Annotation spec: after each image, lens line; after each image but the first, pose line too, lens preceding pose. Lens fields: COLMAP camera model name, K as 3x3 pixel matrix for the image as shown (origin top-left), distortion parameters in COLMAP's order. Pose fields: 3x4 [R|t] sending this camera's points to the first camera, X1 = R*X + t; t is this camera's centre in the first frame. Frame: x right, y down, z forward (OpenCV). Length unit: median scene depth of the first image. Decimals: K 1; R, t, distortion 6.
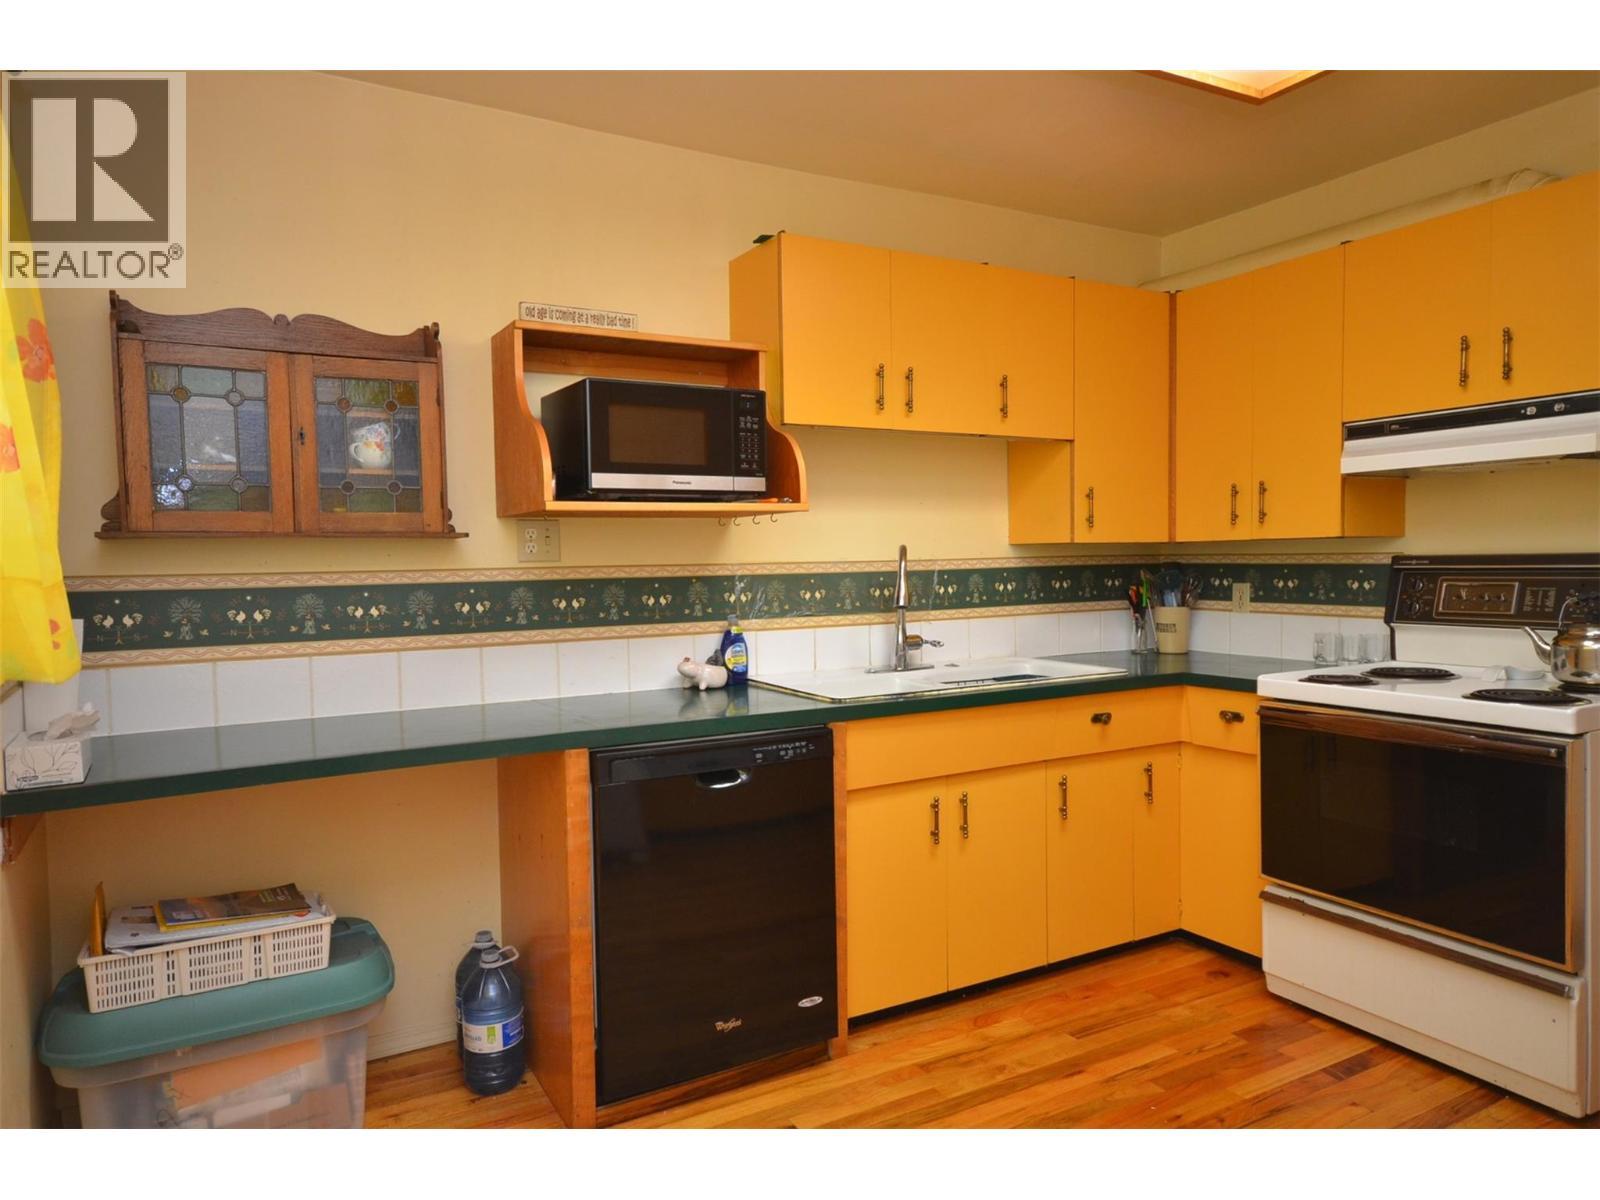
lens RADIAL K [[1041.6, 0, 777.4], [0, 1041.6, 611.6], [0, 0, 1]] dist [0.002675, 0.026049]
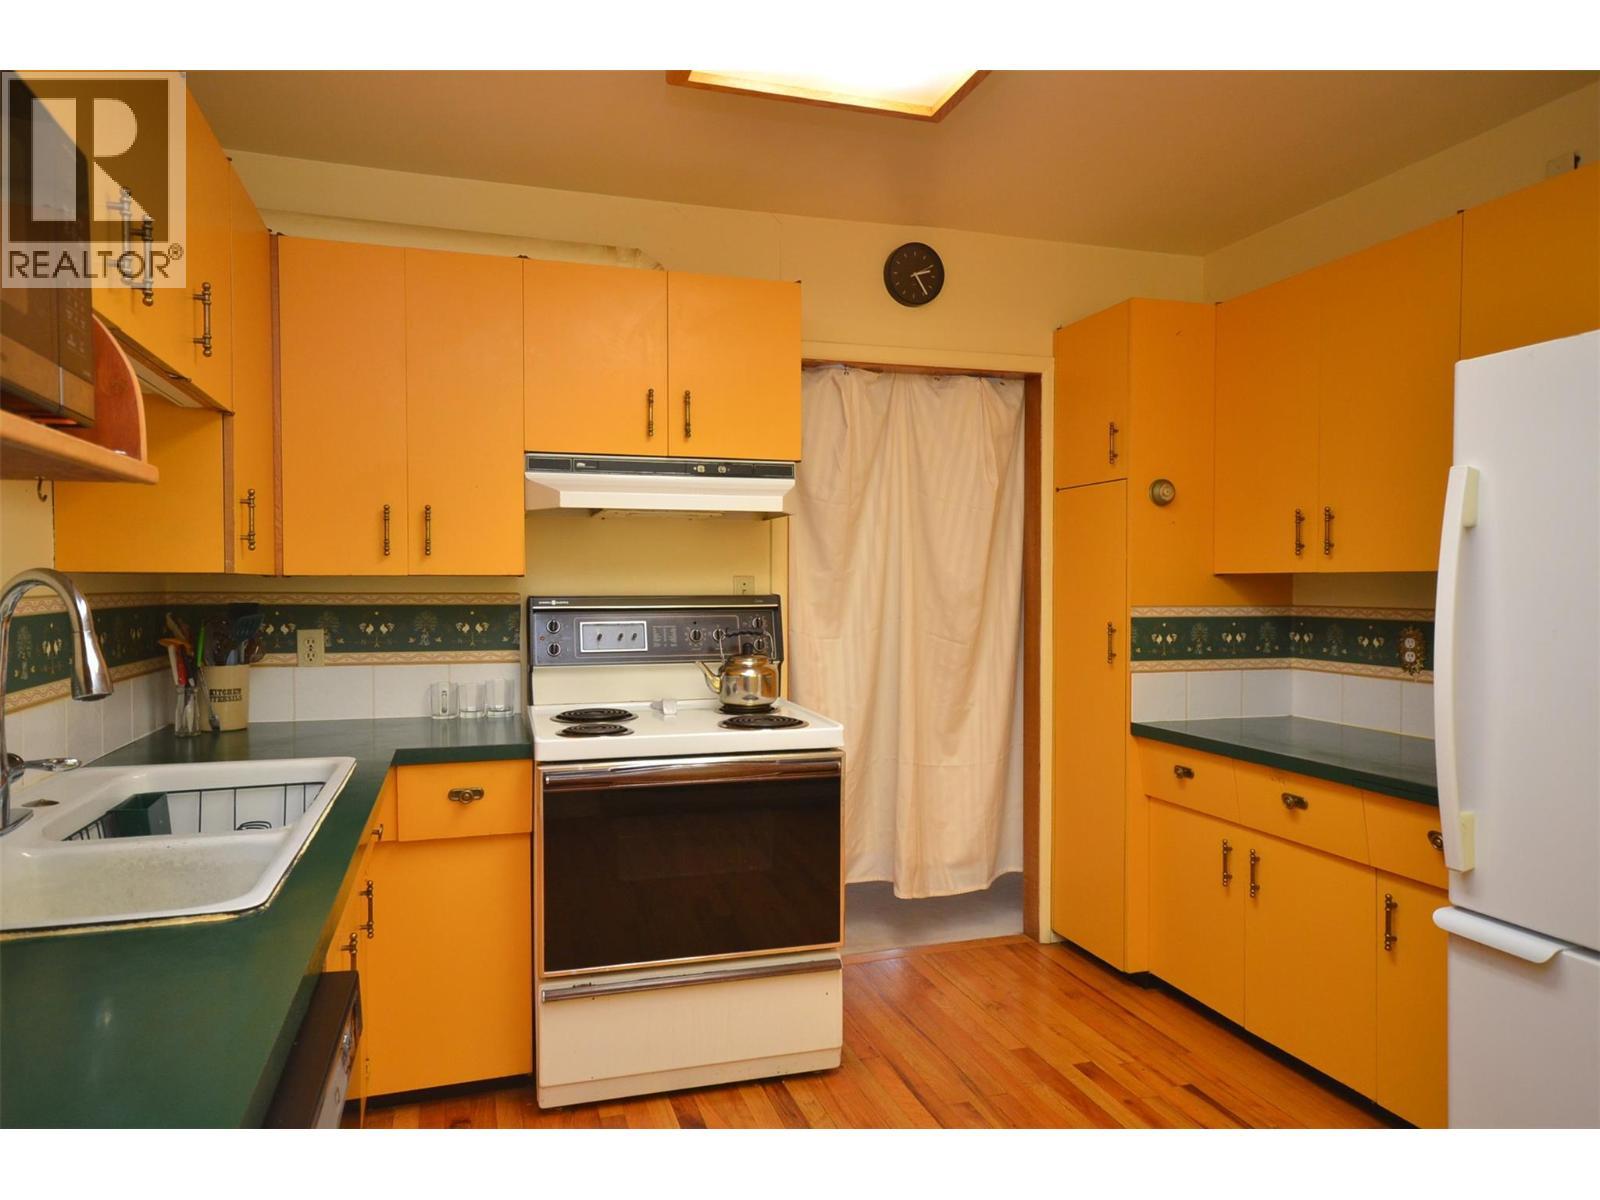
lens RADIAL K [[1045.4, 0, 800.0], [0, 1045.4, 600.0], [0, 0, 1]] dist [0.003269, 0.001251]
pose [[0.191145, 0.002297, 0.981559, -0.326022], [0.046171, 0.998869, -0.011328, -0.029815], [-0.980475, 0.047485, 0.190823, 0.618681]]
